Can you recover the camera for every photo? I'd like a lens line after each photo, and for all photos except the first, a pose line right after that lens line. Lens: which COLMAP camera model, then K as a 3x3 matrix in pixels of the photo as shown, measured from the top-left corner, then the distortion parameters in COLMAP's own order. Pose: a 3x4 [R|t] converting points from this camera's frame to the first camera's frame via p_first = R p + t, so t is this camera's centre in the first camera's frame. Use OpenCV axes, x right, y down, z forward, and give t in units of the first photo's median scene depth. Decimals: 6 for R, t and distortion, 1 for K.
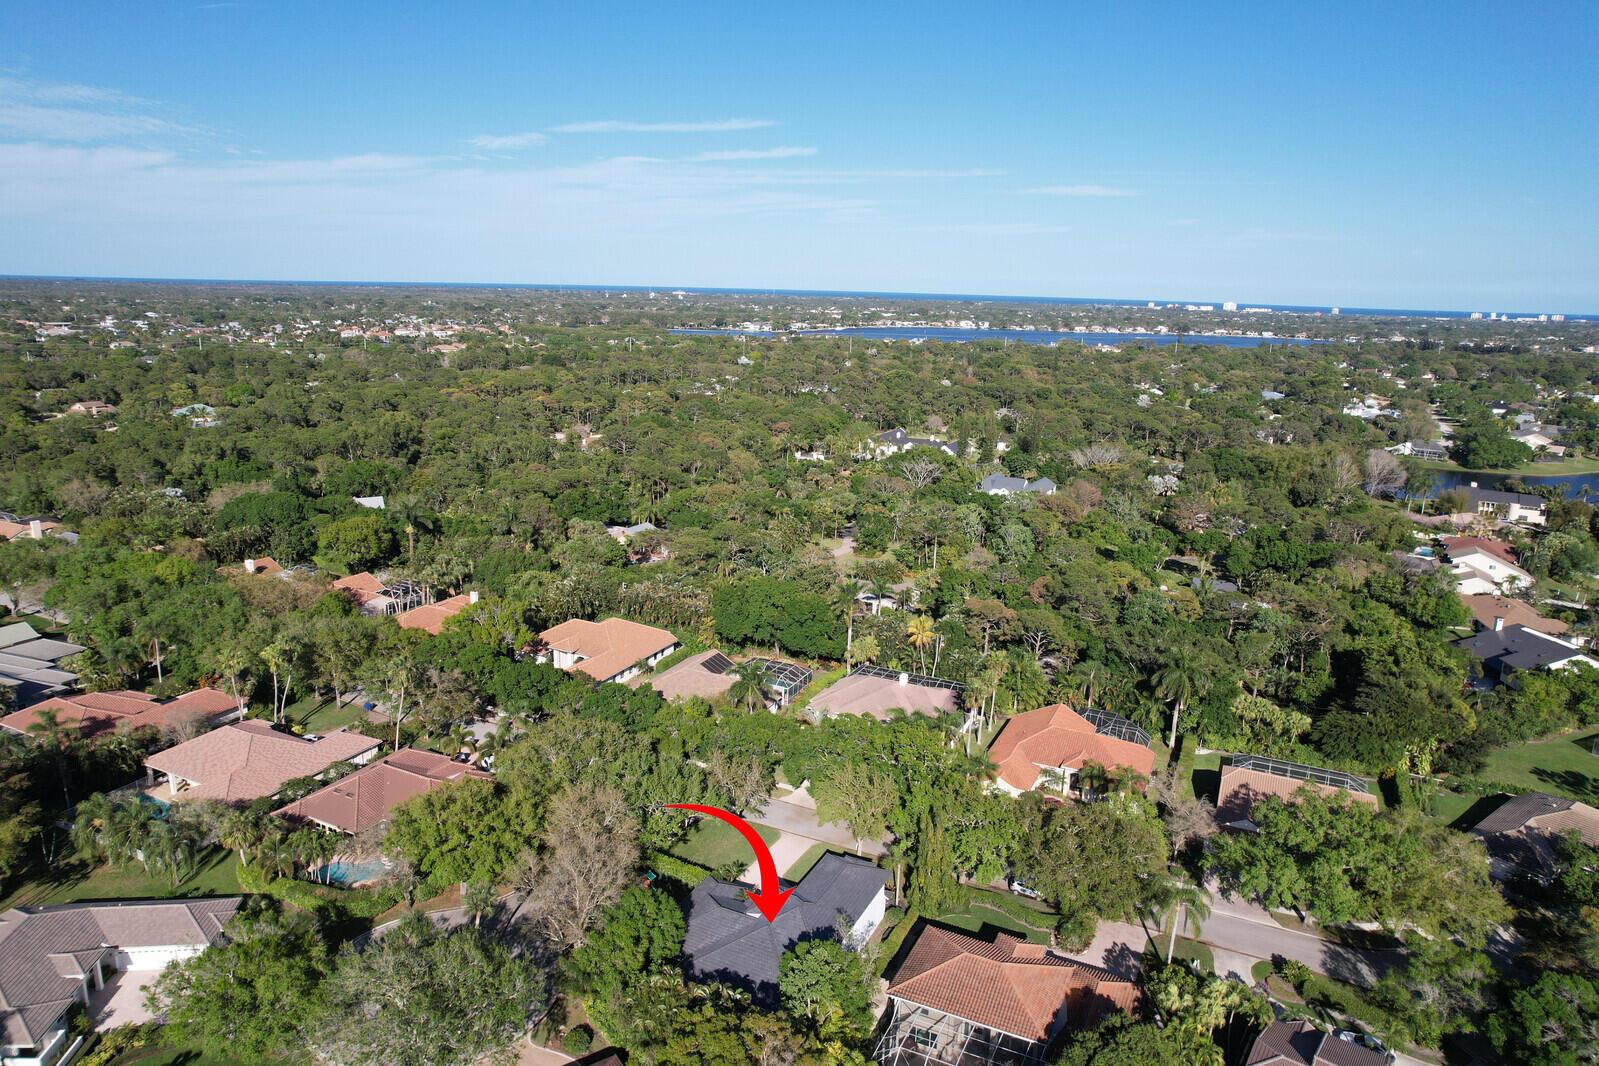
lens RADIAL K [[1020.4, 0, 795.8], [0, 1020.4, 526.5], [0, 0, 1]] dist [-0.059824, 0.046078]
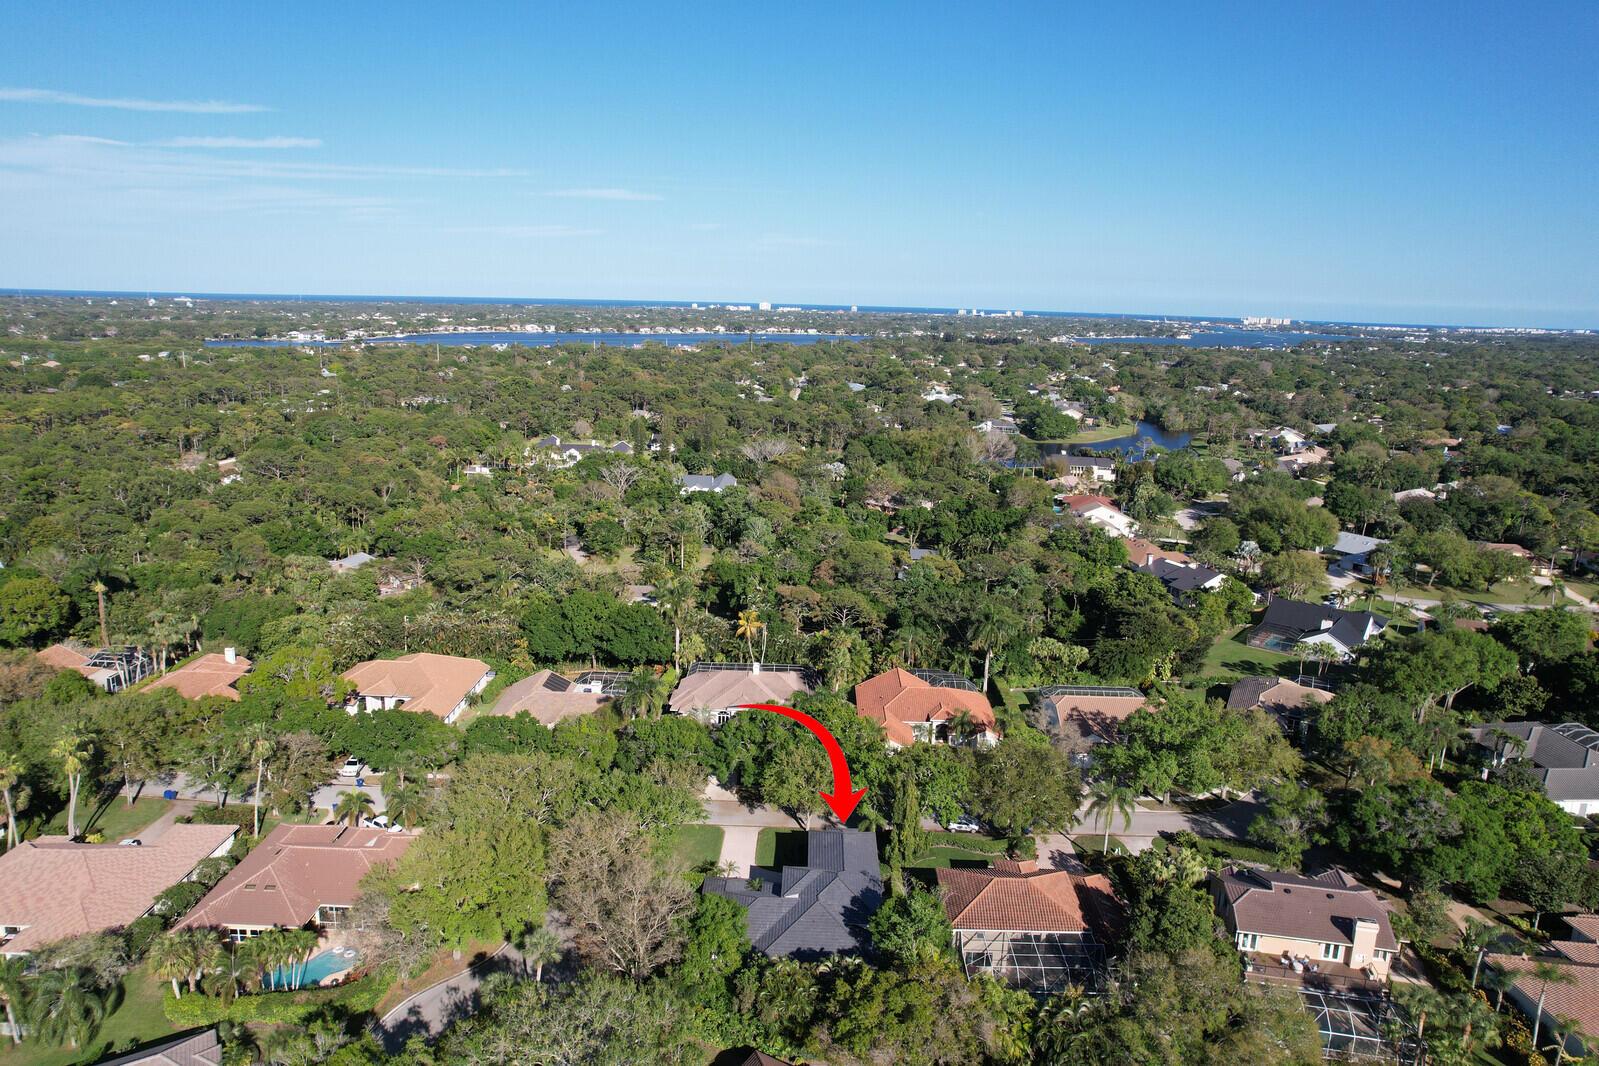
lens RADIAL K [[1020.4, 0, 795.1], [0, 1020.4, 531.5], [0, 0, 1]] dist [-0.059824, 0.046078]
pose [[0.907505, -0.095600, 0.409018, -0.137250], [0.094665, 0.995253, 0.022586, -0.005295], [-0.409235, 0.018222, 0.912247, 0.010389]]
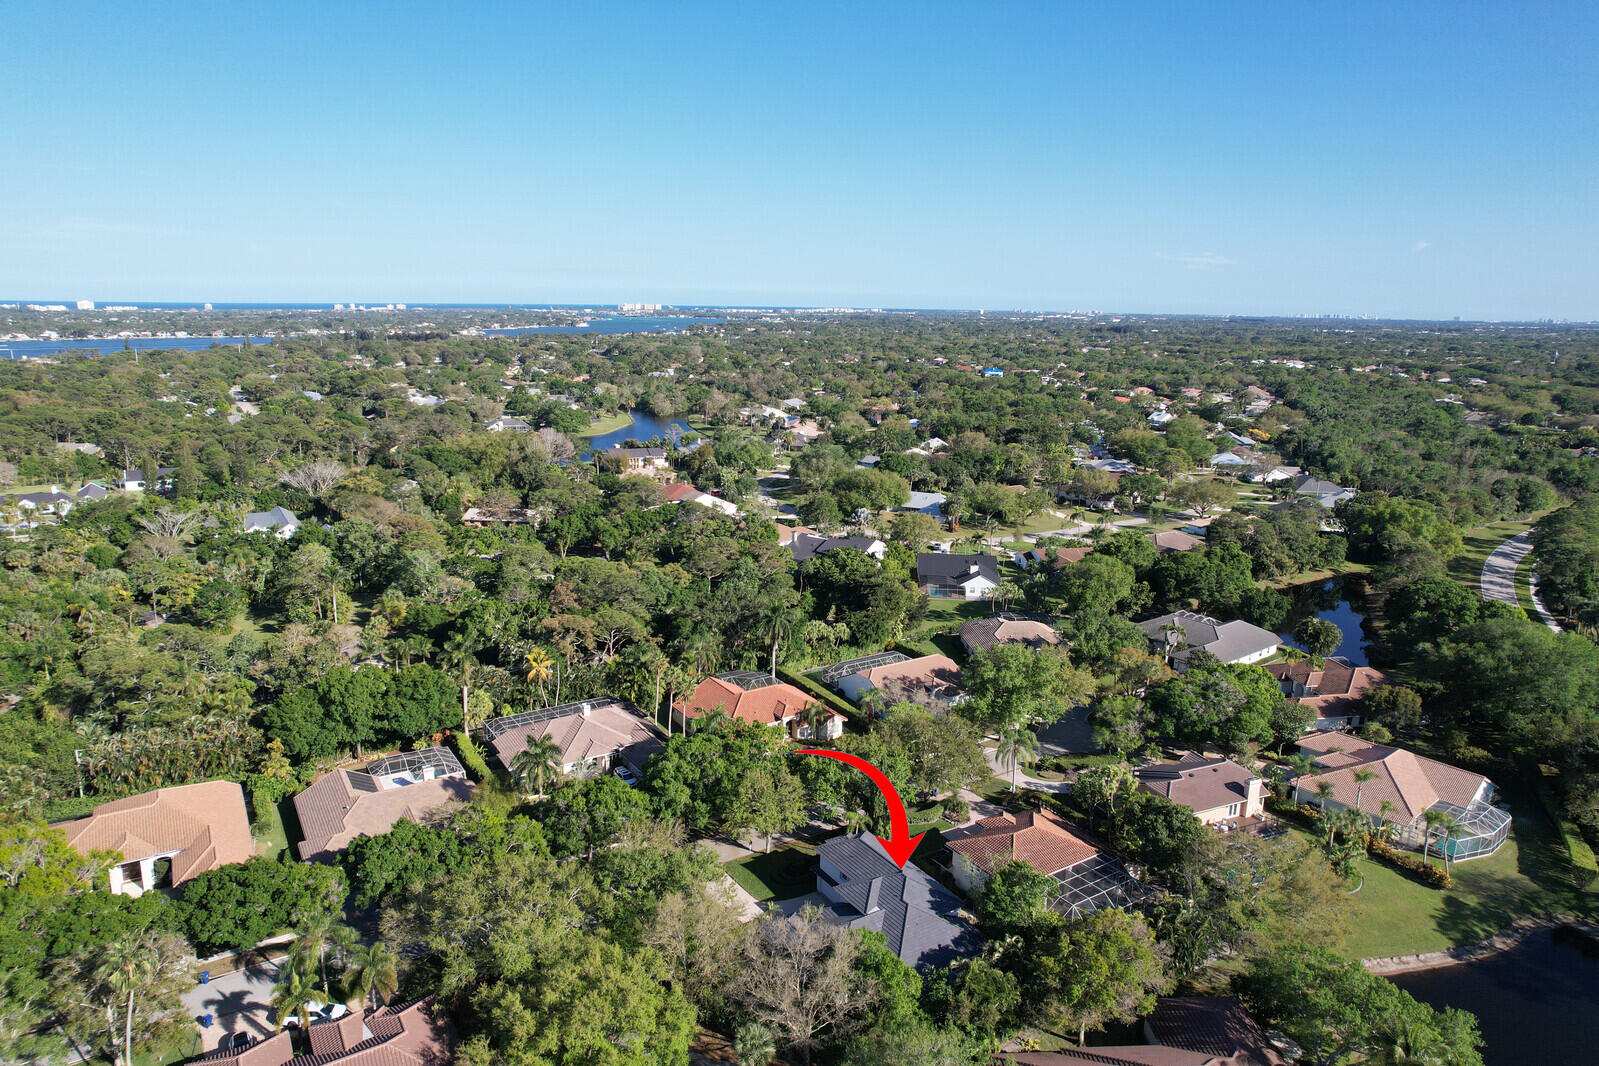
lens RADIAL K [[1020.4, 0, 795.5], [0, 1020.4, 533.7], [0, 0, 1]] dist [-0.059824, 0.046078]
pose [[0.524331, -0.206377, 0.826127, -0.277162], [0.196076, 0.973376, 0.118715, -0.044136], [-0.828632, 0.099738, 0.550837, 0.141654]]
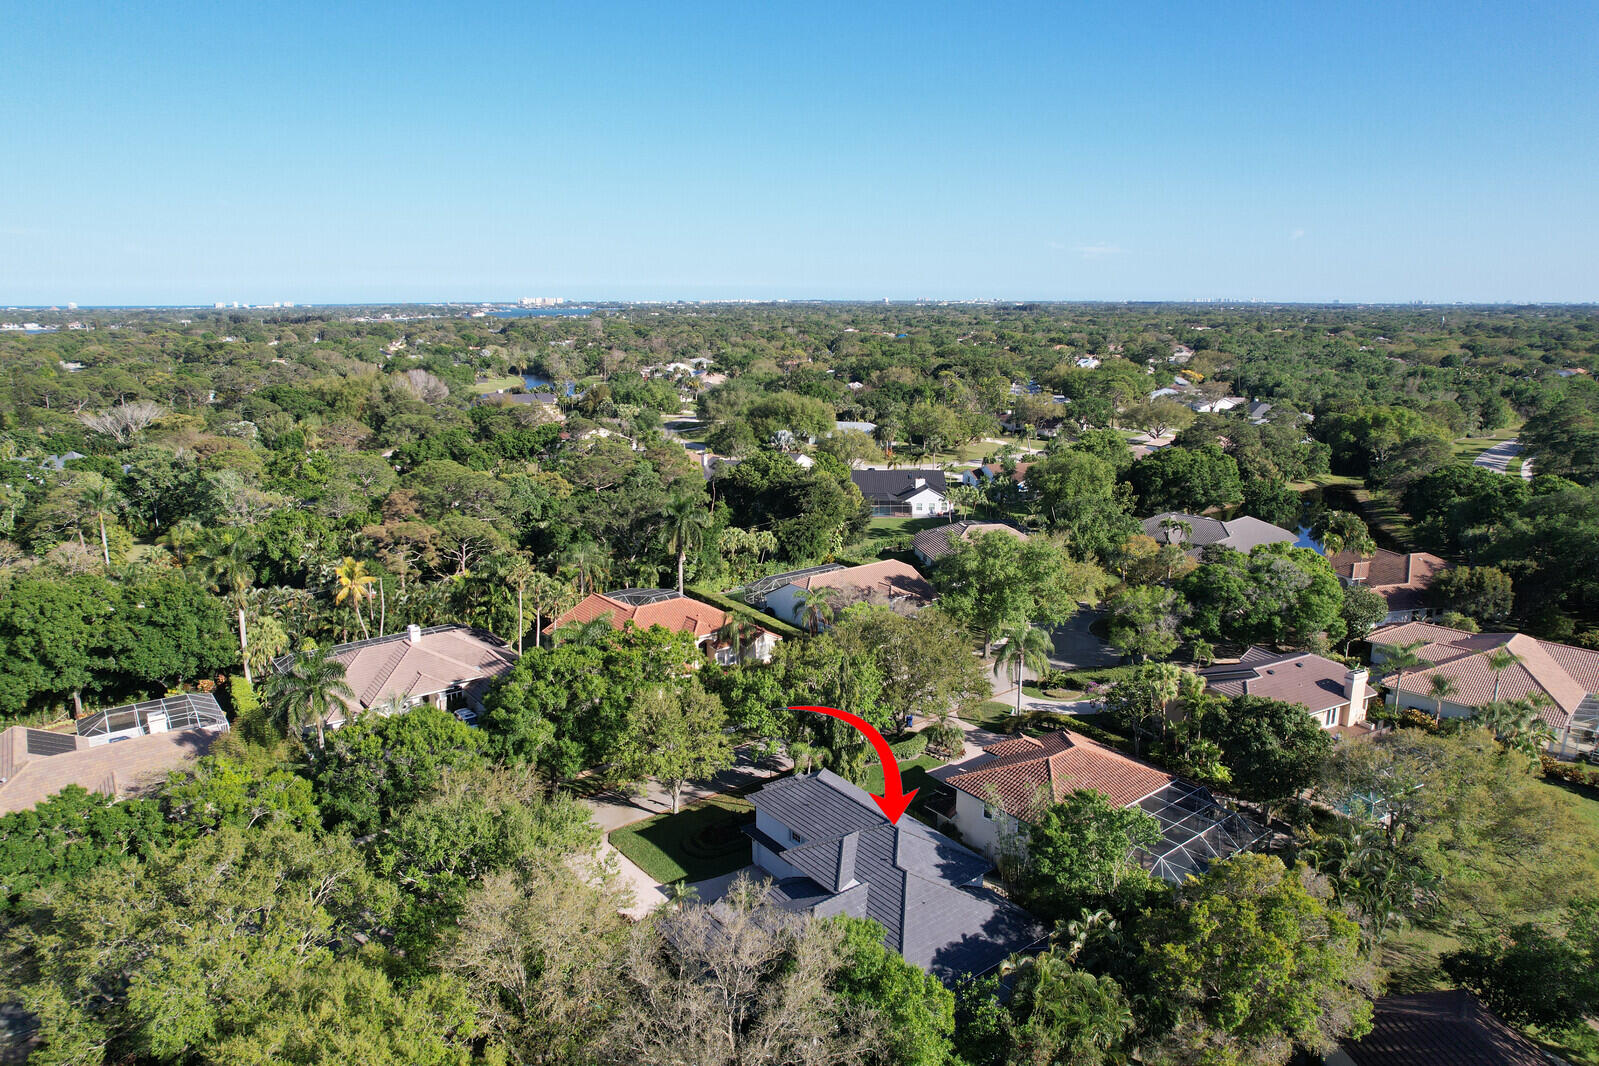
lens RADIAL K [[1020.4, 0, 795.8], [0, 1020.4, 532.7], [0, 0, 1]] dist [-0.059824, 0.046078]
pose [[0.444195, -0.226471, 0.866834, -0.178249], [0.217703, 0.965810, 0.140771, 0.022242], [-0.869078, 0.126183, 0.478311, 0.219889]]
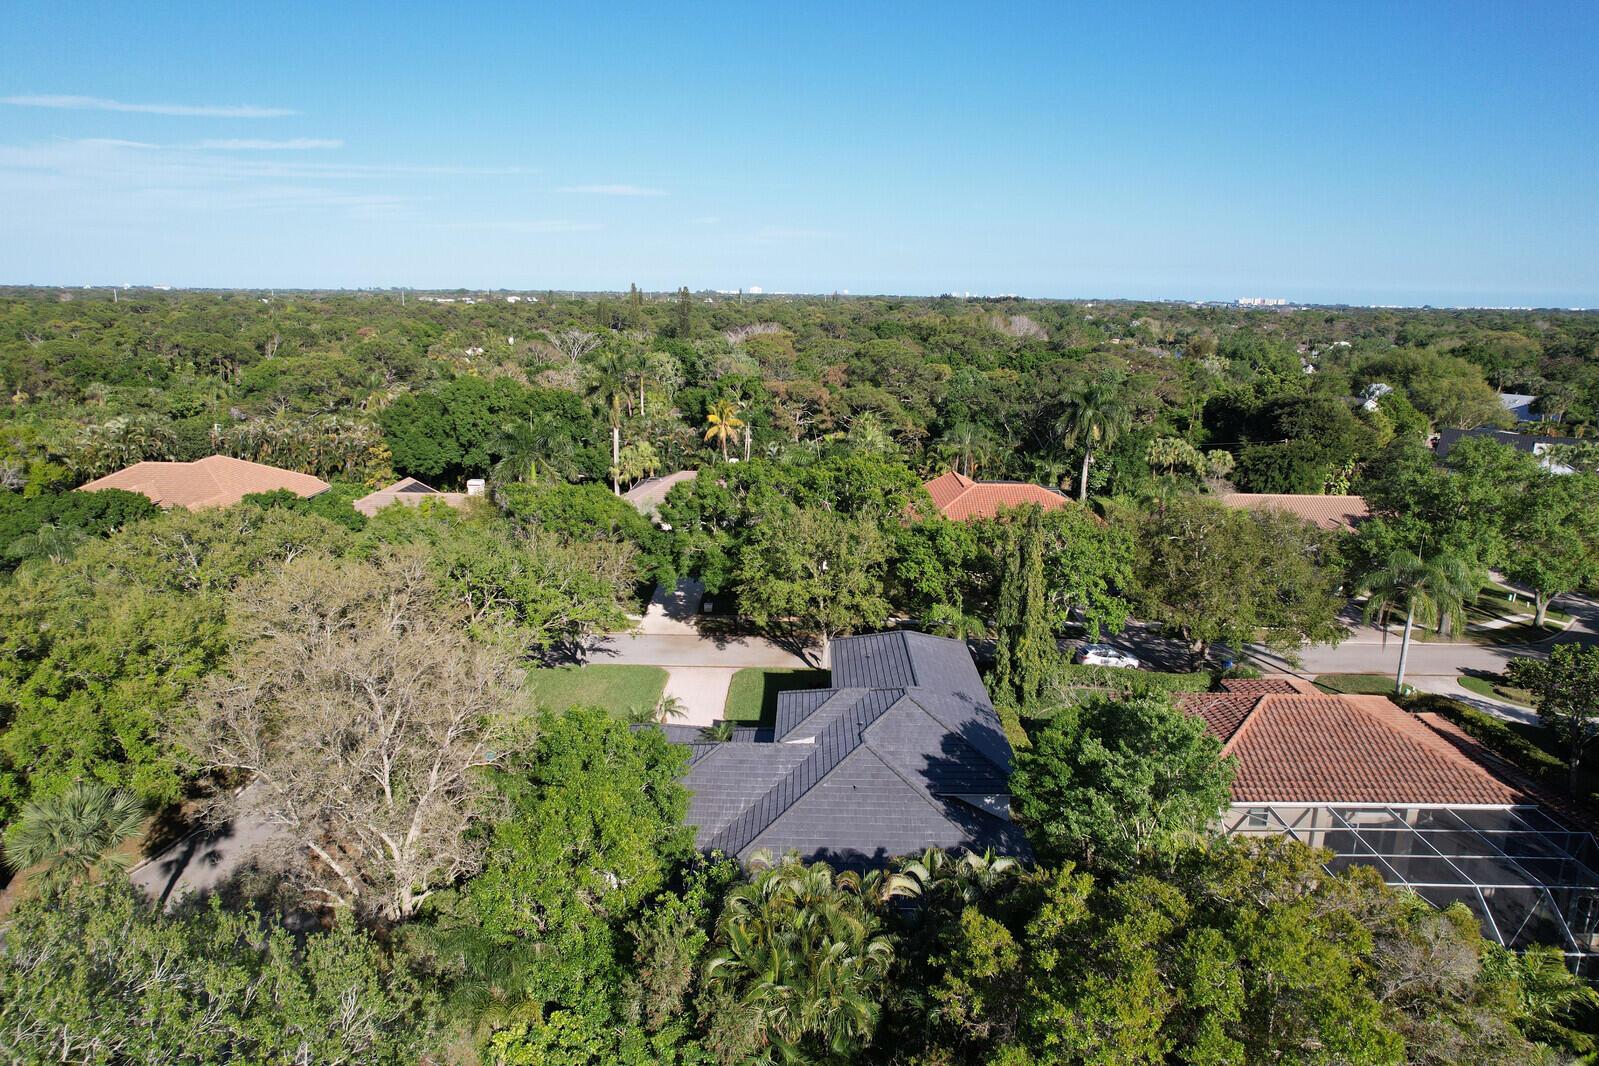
lens RADIAL K [[1020.4, 0, 800.6], [0, 1020.4, 531.5], [0, 0, 1]] dist [-0.059824, 0.046078]
pose [[0.901567, -0.108730, 0.418753, -0.069933], [0.104782, 0.993964, 0.032491, 0.087393], [-0.419758, 0.014584, 0.907519, 0.186757]]
